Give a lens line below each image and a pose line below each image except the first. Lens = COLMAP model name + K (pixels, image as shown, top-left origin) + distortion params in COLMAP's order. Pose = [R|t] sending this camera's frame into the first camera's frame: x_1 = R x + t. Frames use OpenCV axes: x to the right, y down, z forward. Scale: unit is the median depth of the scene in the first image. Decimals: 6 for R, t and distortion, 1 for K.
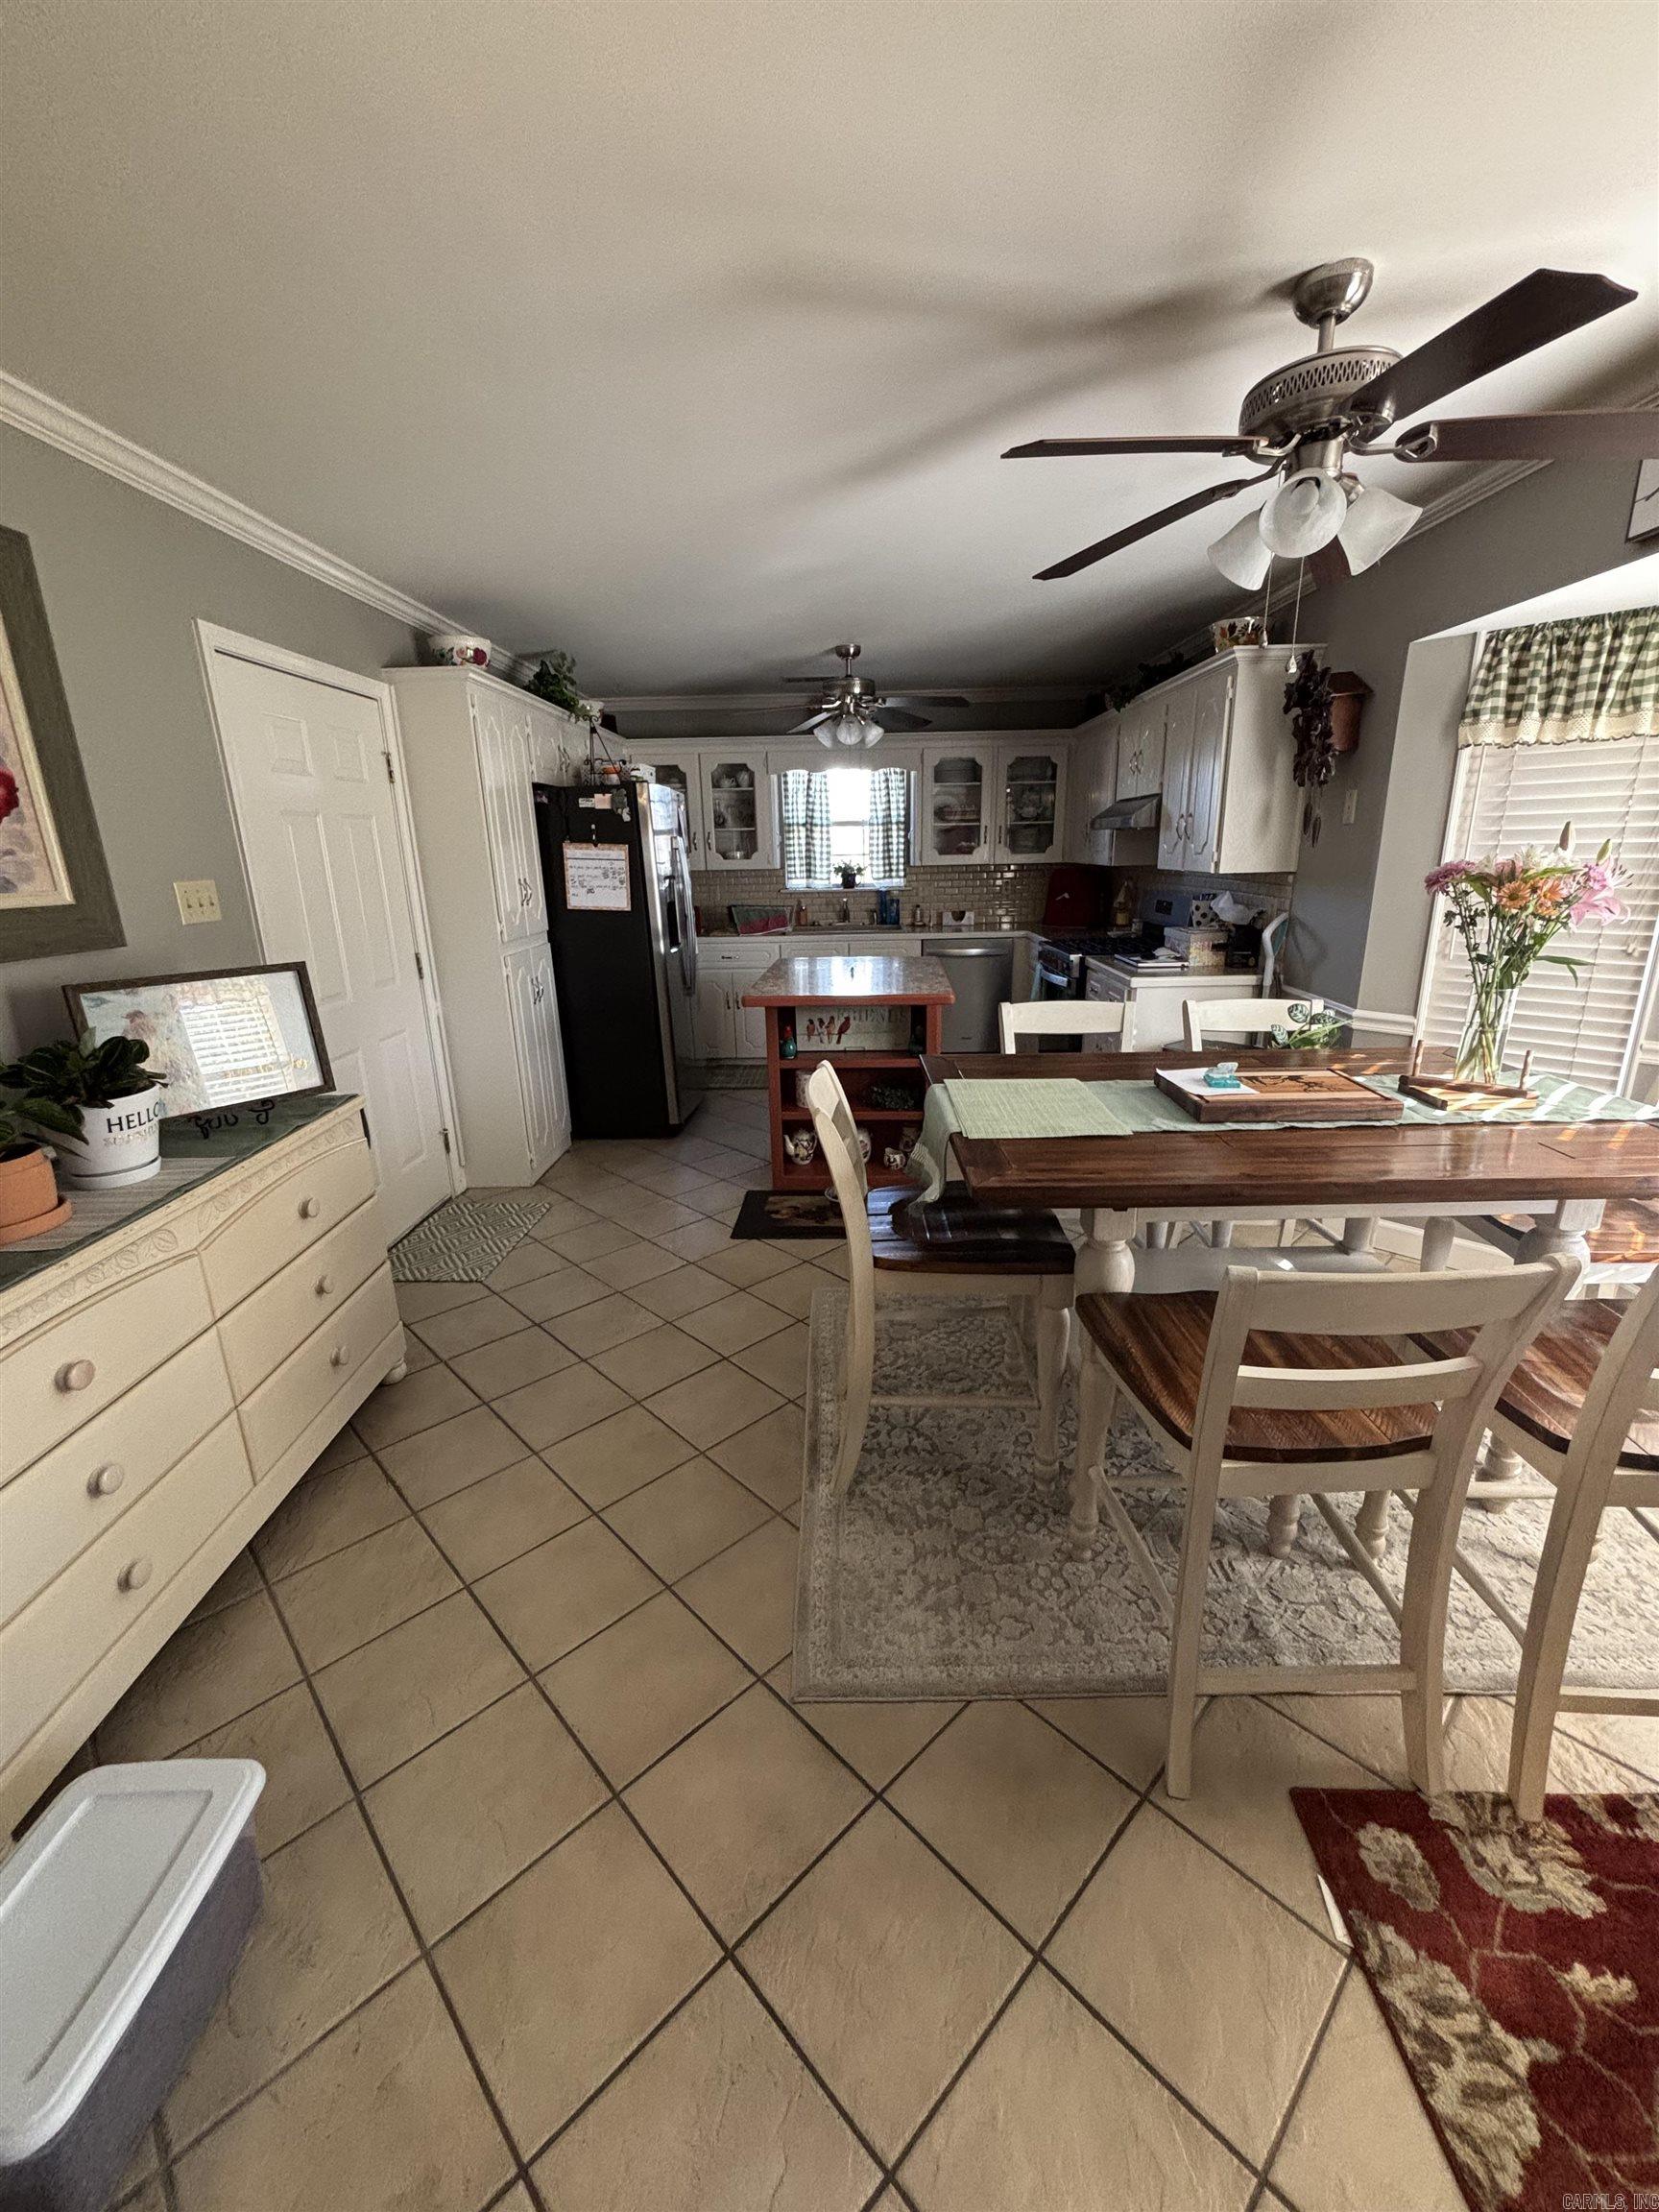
lens RADIAL K [[885.9, 0, 829.5], [0, 885.9, 1106.0], [0, 0, 1]] dist [0.001083, -0.000702]
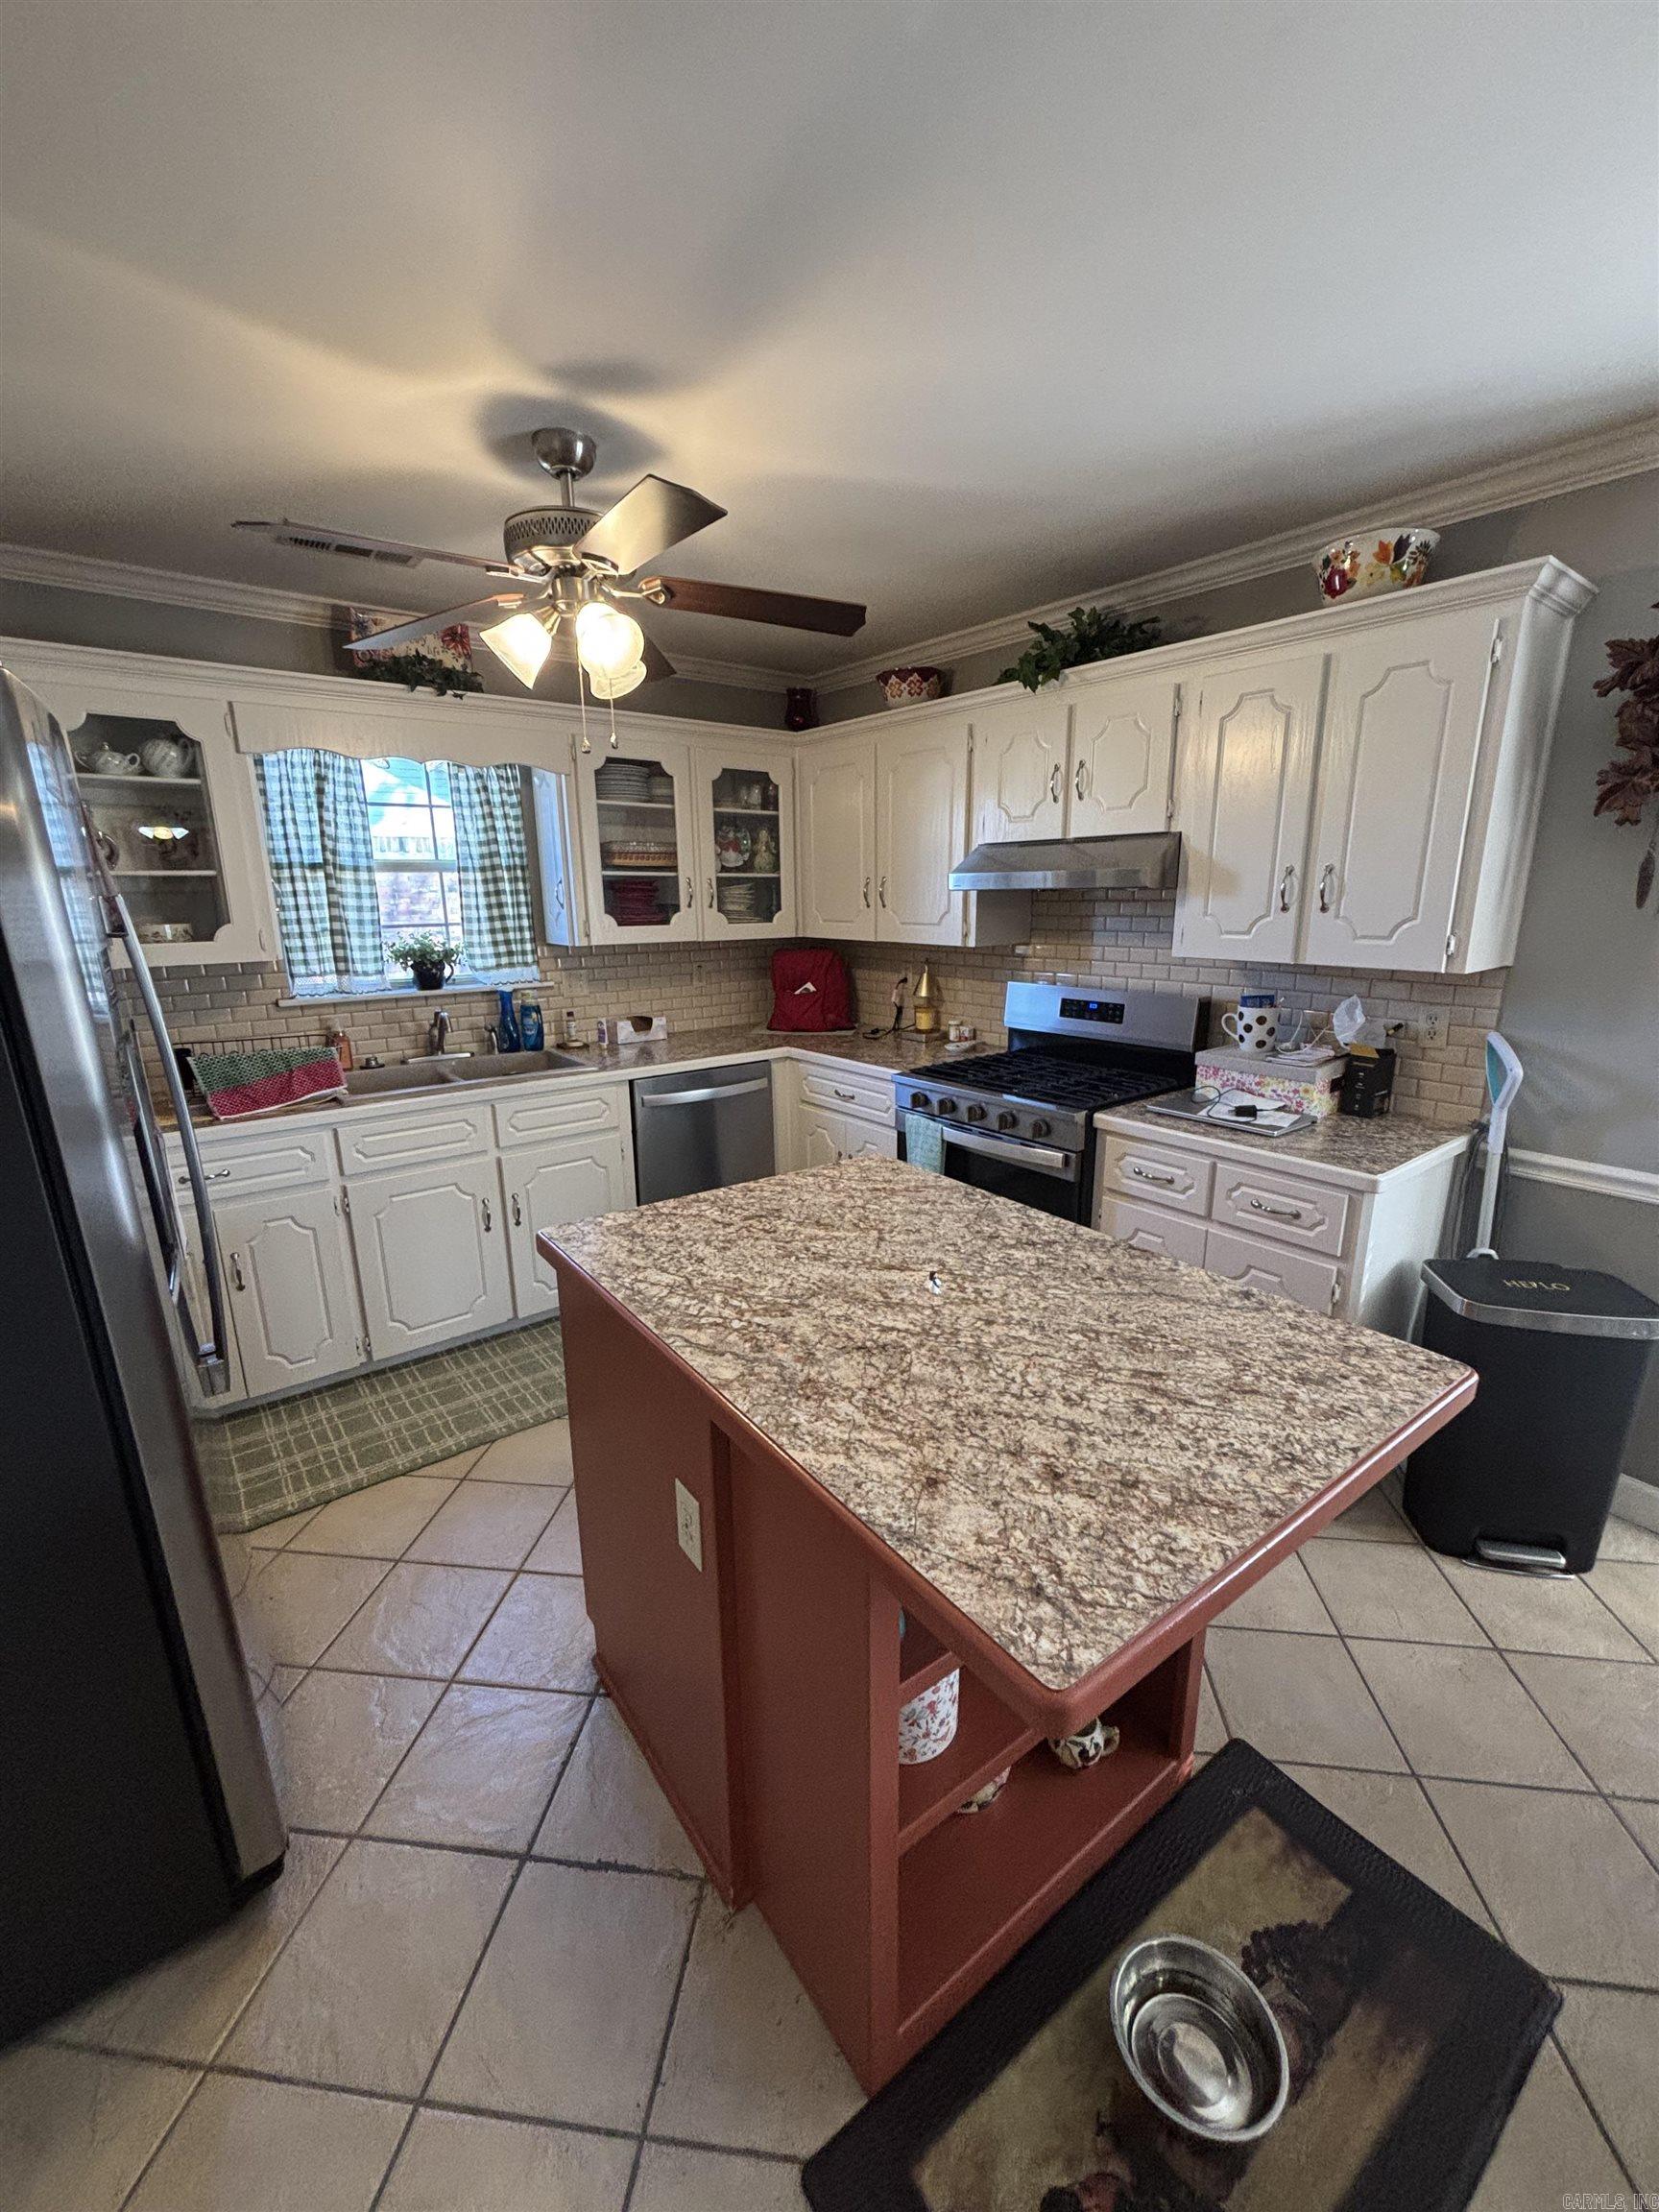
lens RADIAL K [[898.1, 0, 831.3], [0, 898.1, 1097.1], [0, 0, 1]] dist [0.001991, -0.000126]
pose [[0.773438, -0.130472, 0.620299, -0.137070], [0.171457, 0.985170, -0.006569, -0.148626], [-0.610242, 0.111436, 0.784338, 0.479529]]
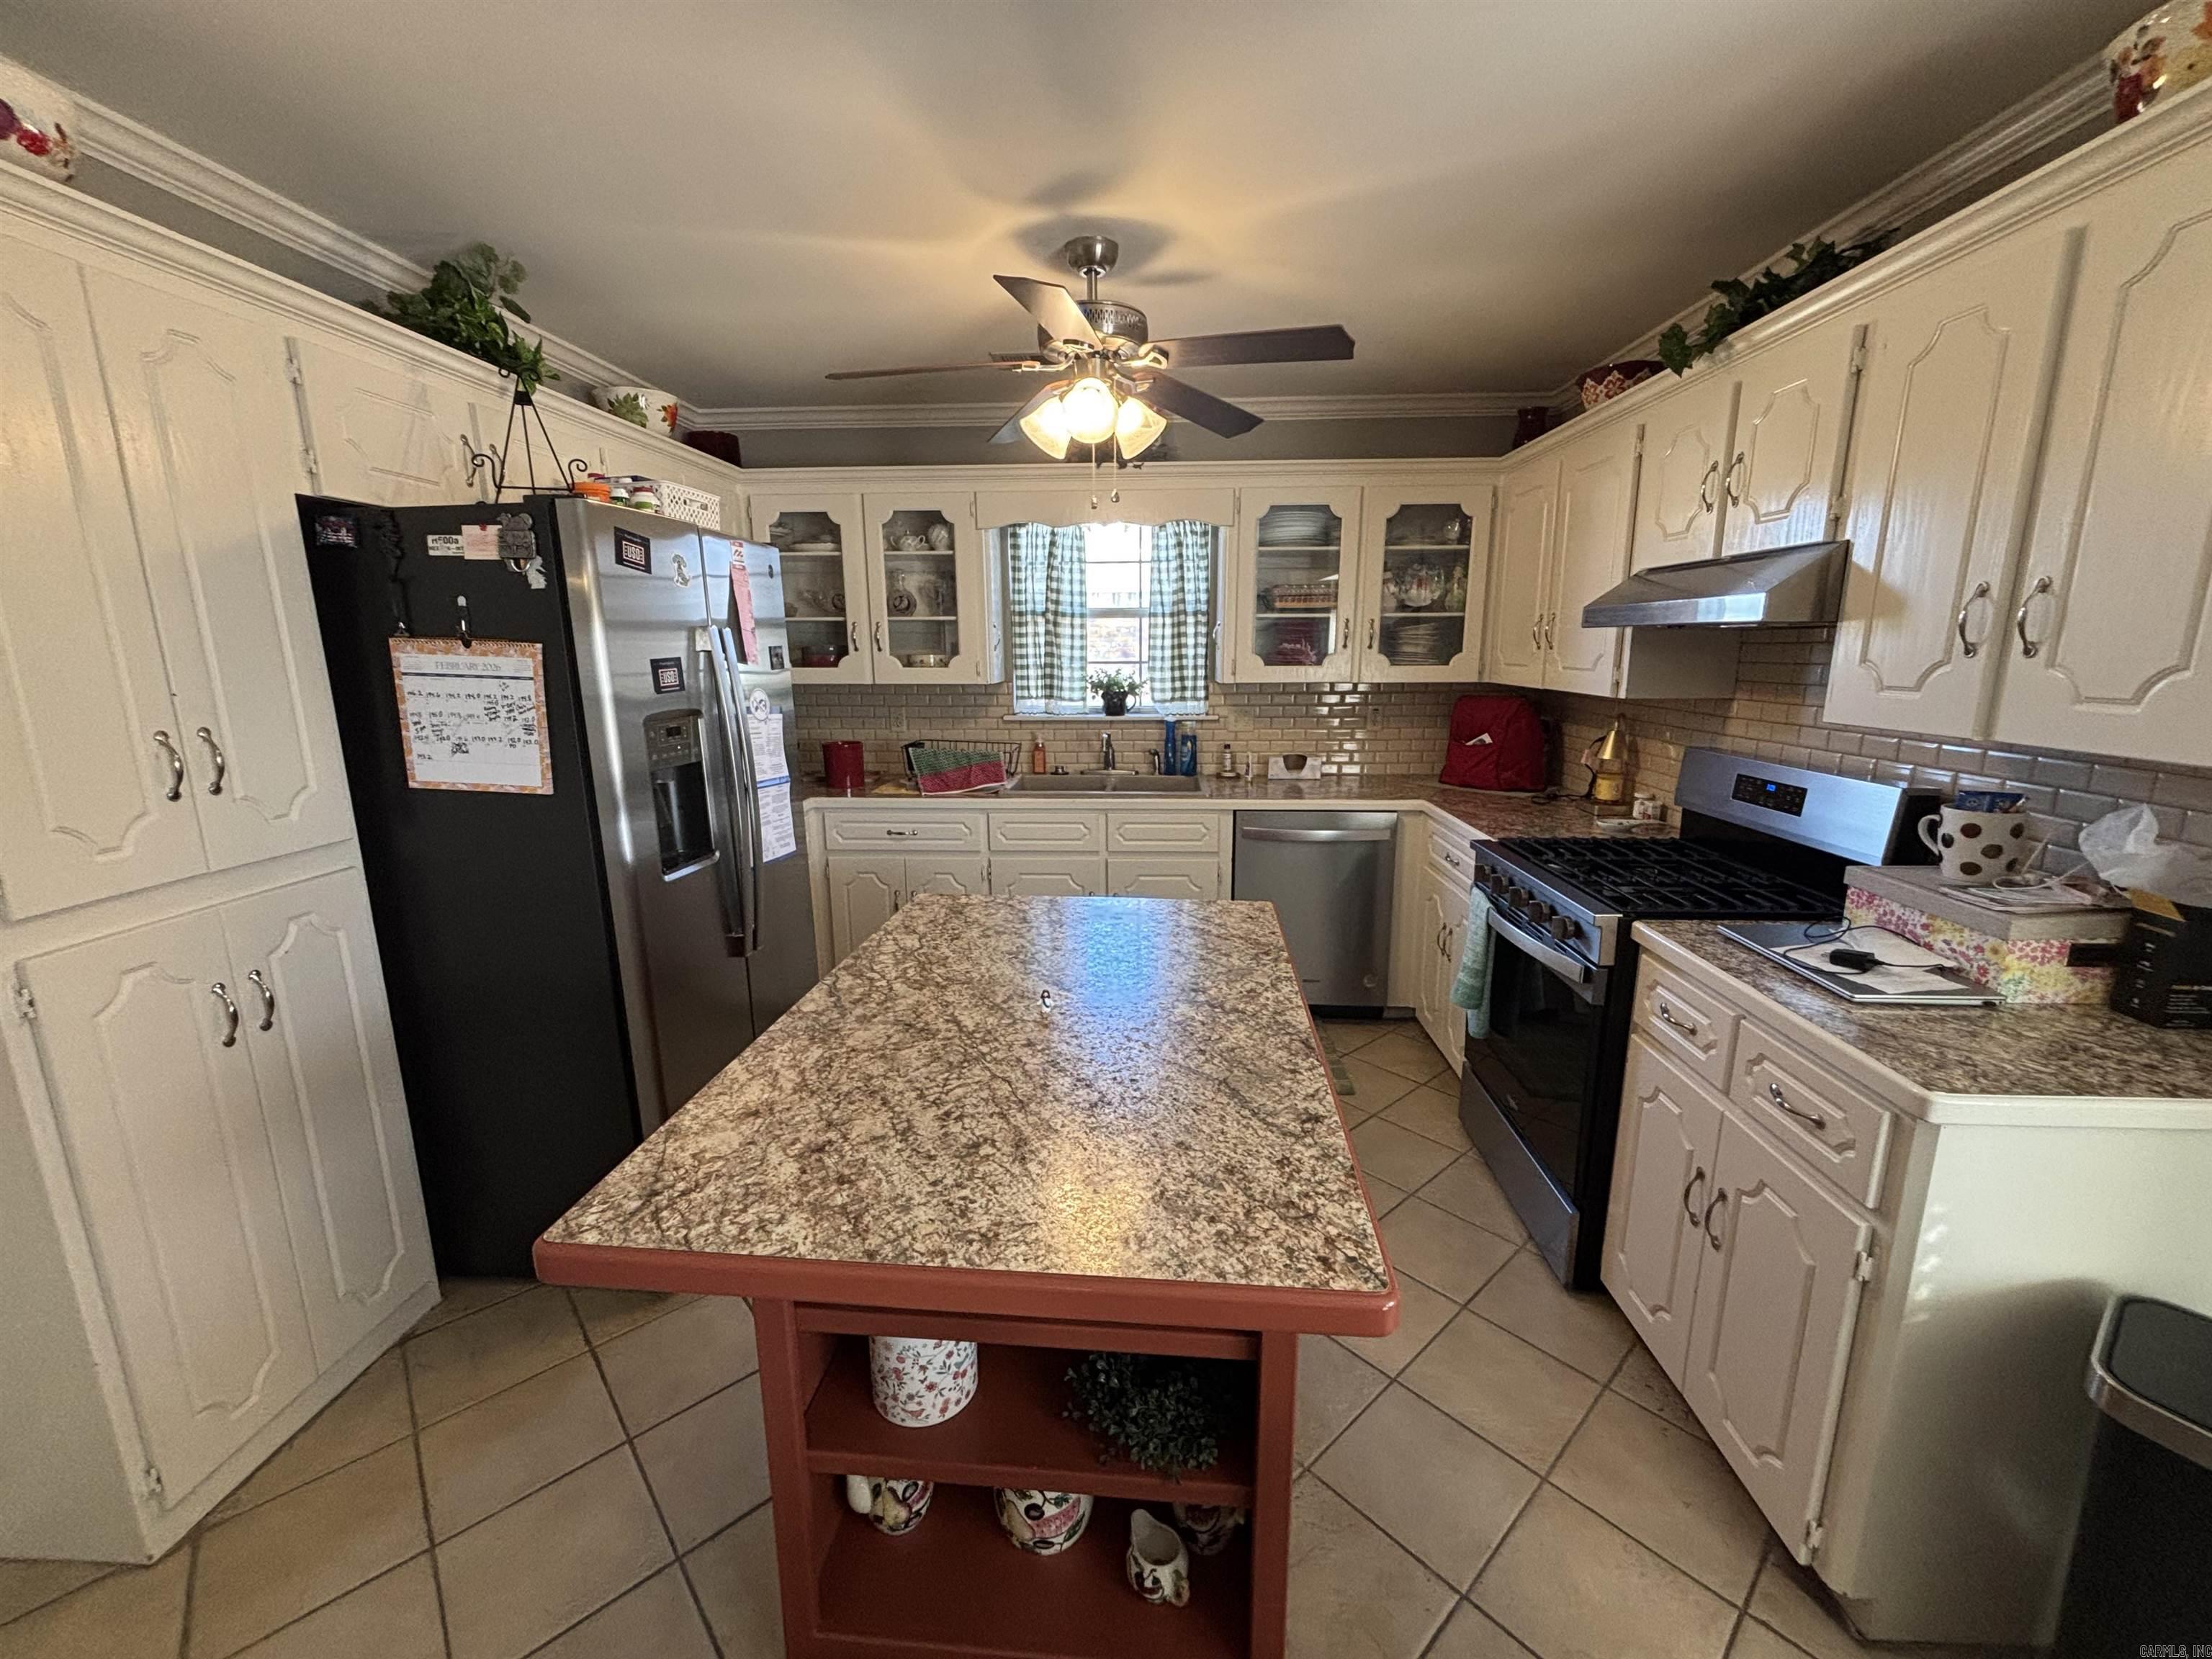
lens RADIAL K [[885.9, 0, 1104.8], [0, 885.9, 820.4], [0, 0, 1]] dist [0.001083, -0.000702]
pose [[0.999212, 0.021449, -0.033398, 0.039007], [-0.024278, 0.995934, -0.086752, -0.126609], [0.031401, 0.087495, 0.995670, 0.416236]]
